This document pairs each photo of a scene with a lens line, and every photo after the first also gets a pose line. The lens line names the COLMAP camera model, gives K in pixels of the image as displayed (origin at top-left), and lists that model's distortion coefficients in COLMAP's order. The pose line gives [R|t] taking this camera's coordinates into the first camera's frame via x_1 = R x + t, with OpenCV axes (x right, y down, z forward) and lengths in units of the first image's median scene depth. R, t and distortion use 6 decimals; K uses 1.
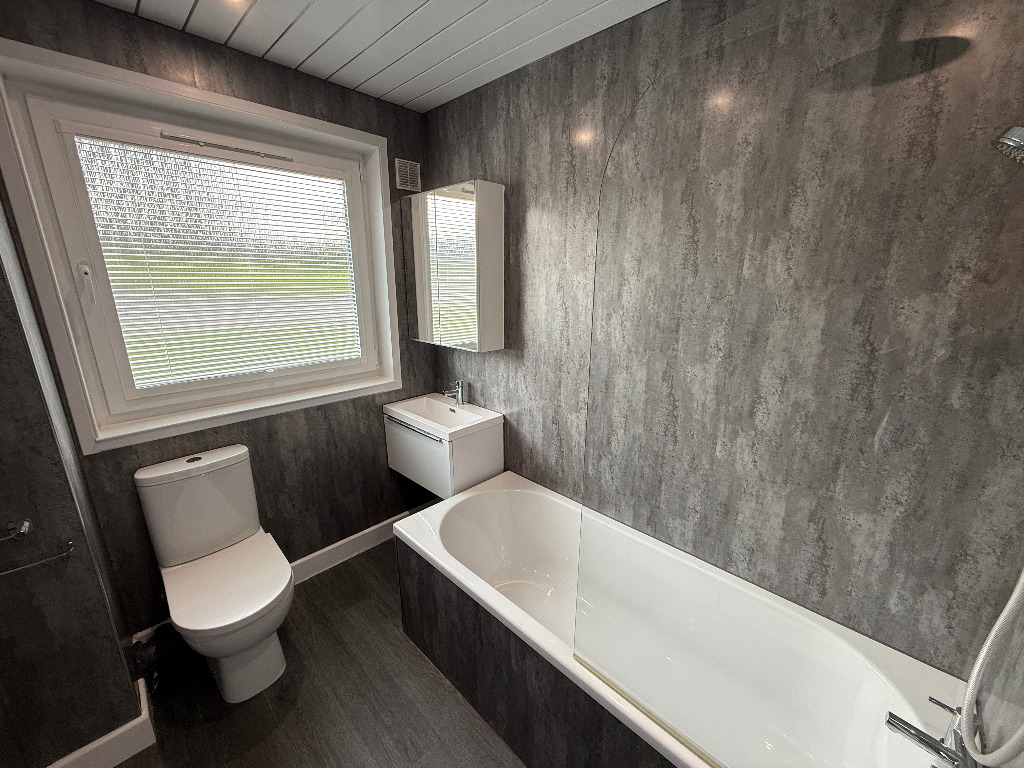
lens RADIAL K [[411.5, 0, 515.5], [0, 411.5, 393.0], [0, 0, 1]] dist [0.000028, 0.000868]
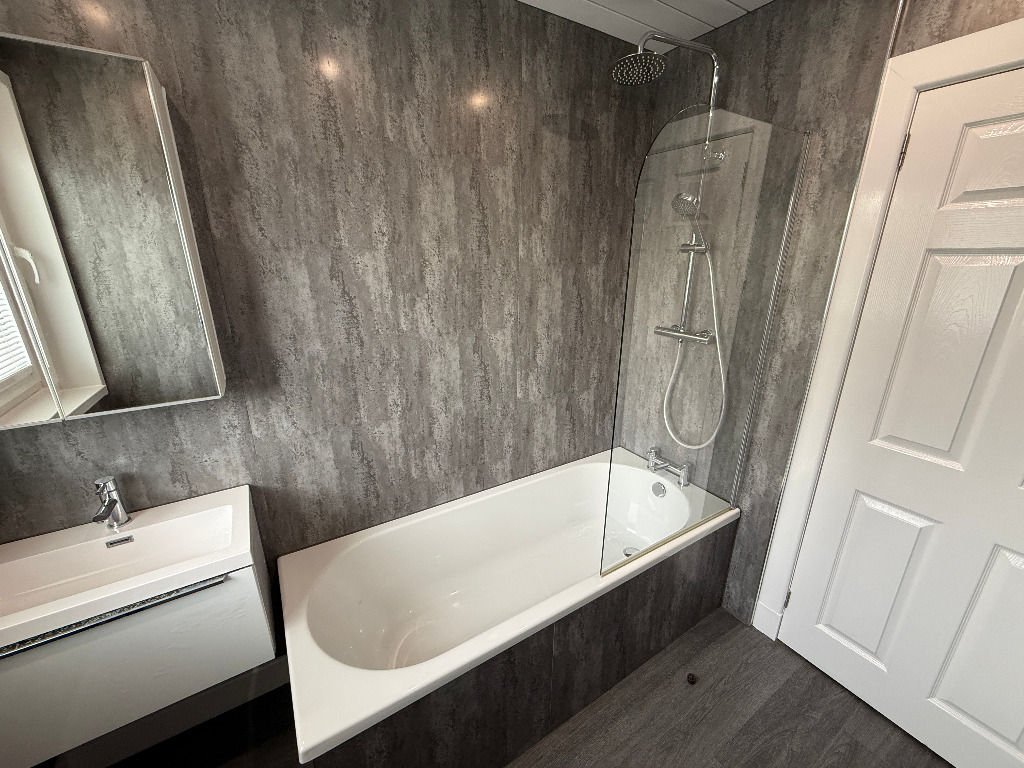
lens RADIAL K [[411.5, 0, 517.1], [0, 411.5, 374.0], [0, 0, 1]] dist [0.000028, 0.000868]
pose [[0.232986, -0.303639, 0.923862, -0.580946], [0.242048, 0.938215, 0.247315, -0.200185], [-0.941876, 0.165998, 0.292086, 0.535832]]
